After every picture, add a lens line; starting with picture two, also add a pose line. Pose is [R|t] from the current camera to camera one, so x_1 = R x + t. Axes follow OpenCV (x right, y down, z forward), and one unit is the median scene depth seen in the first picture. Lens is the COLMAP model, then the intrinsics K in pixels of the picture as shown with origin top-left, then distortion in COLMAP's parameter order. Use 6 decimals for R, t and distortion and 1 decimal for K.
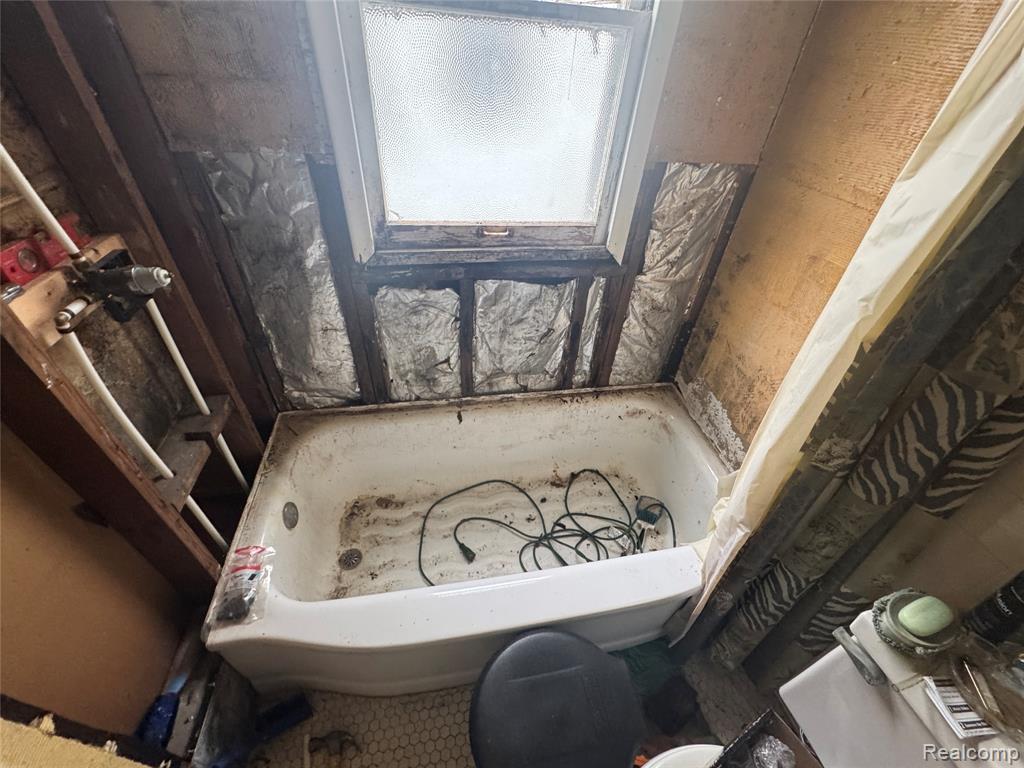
lens RADIAL K [[408.7, 0, 511.6], [0, 408.7, 382.6], [0, 0, 1]] dist [-0.003287, 0.000432]
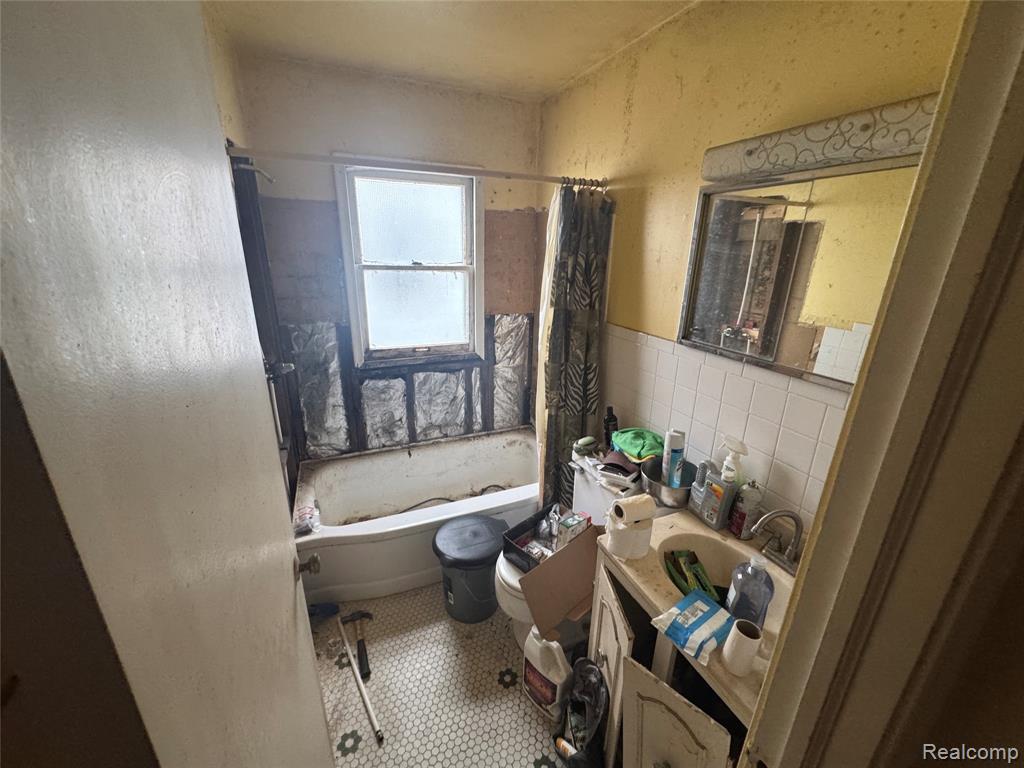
lens RADIAL K [[408.7, 0, 510.7], [0, 408.7, 382.8], [0, 0, 1]] dist [-0.003287, 0.000432]
pose [[0.974783, -0.106079, 0.196331, -0.020611], [0.168896, 0.925722, -0.338398, 0.520215], [-0.145851, 0.363024, 0.920294, -0.847869]]
